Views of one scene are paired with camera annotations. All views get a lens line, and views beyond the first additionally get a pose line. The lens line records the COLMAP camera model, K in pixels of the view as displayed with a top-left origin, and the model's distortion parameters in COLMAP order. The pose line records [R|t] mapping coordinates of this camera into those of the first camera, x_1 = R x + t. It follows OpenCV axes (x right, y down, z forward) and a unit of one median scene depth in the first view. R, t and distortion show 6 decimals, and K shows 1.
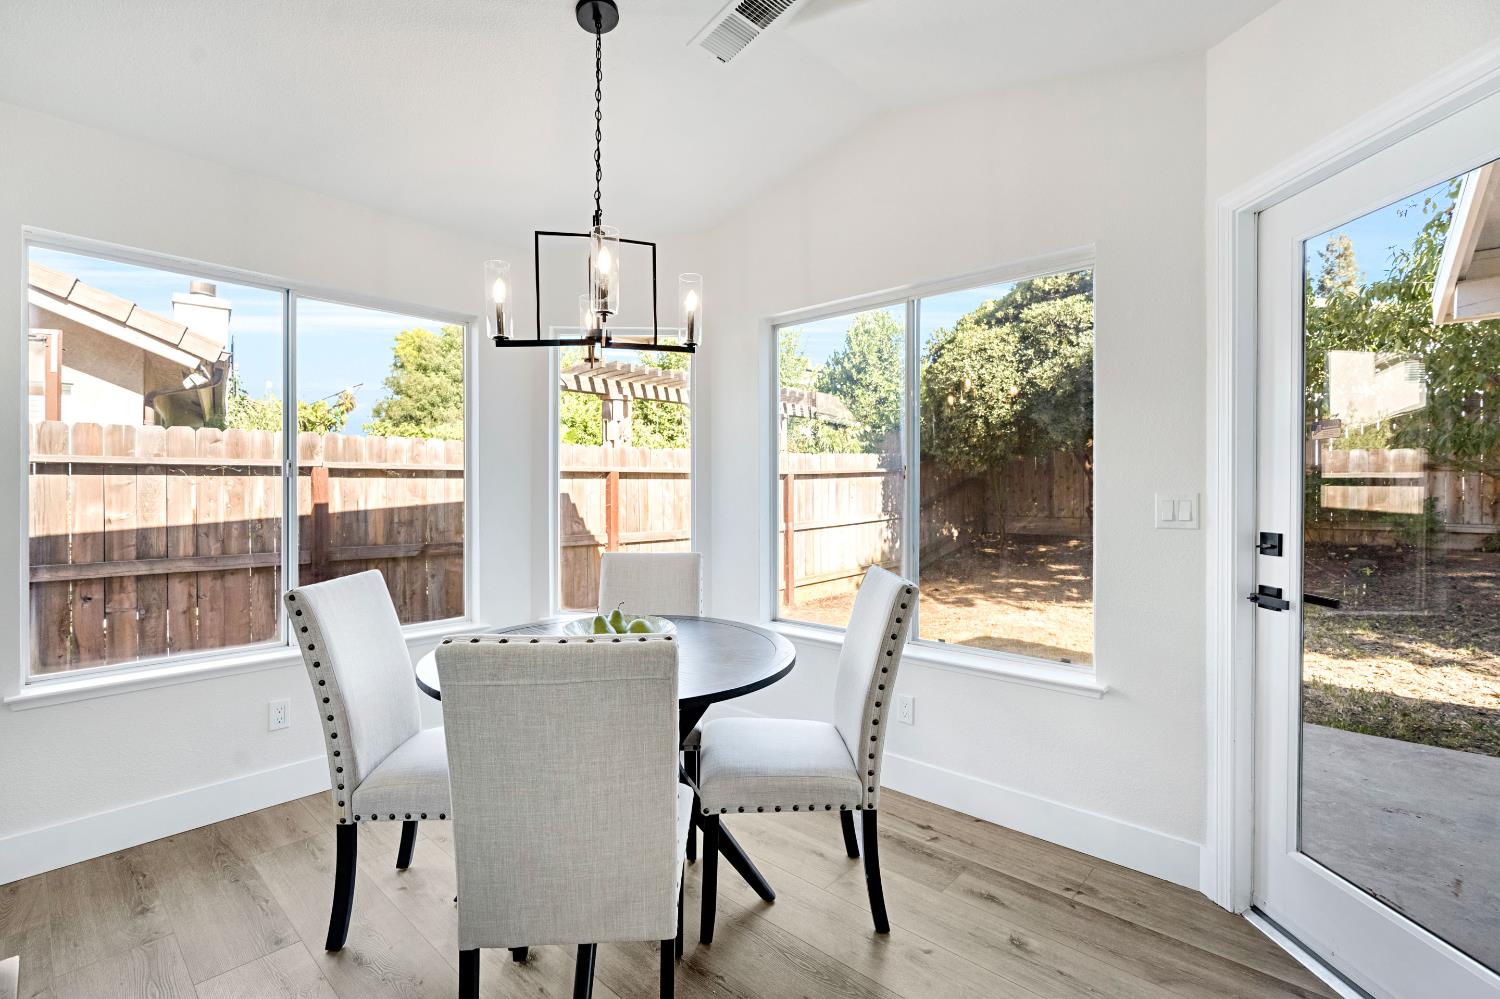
lens RADIAL K [[682.9, 0, 750.9], [0, 682.9, 501.4], [0, 0, 1]] dist [-0.005523, -0.000359]
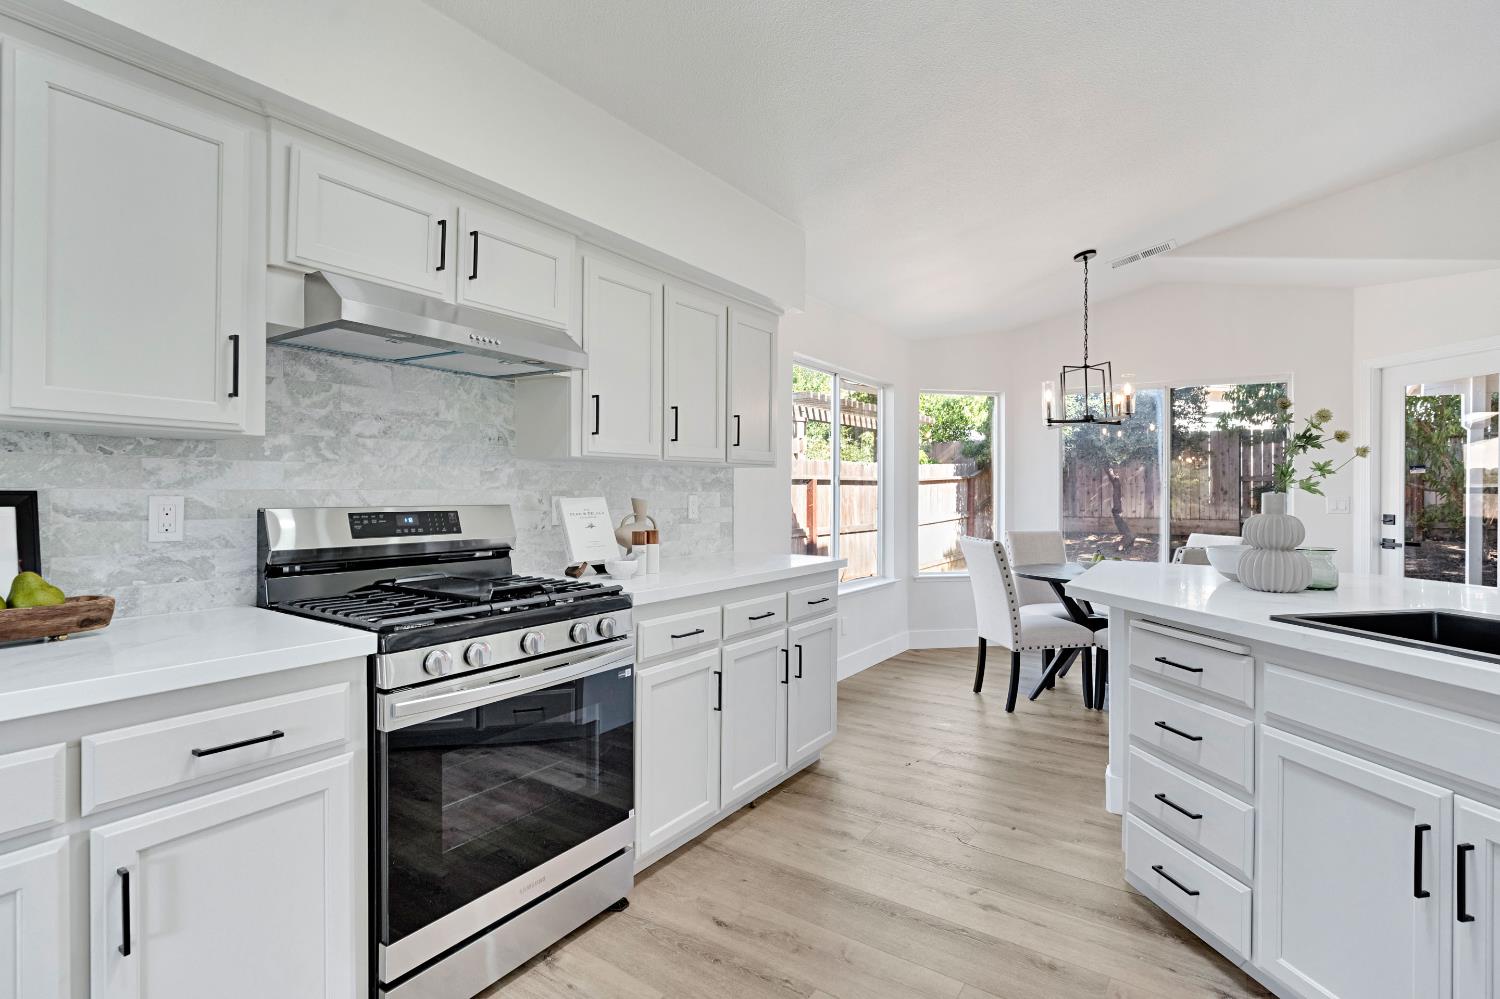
lens RADIAL K [[733.0, 0, 749.2], [0, 733.0, 493.0], [0, 0, 1]] dist [0.010773, 0.000085]
pose [[0.989212, 0.002683, 0.146467, -1.156176], [-0.000269, 0.999864, -0.016504, 0.011881], [-0.146492, 0.016286, 0.989078, -0.752830]]
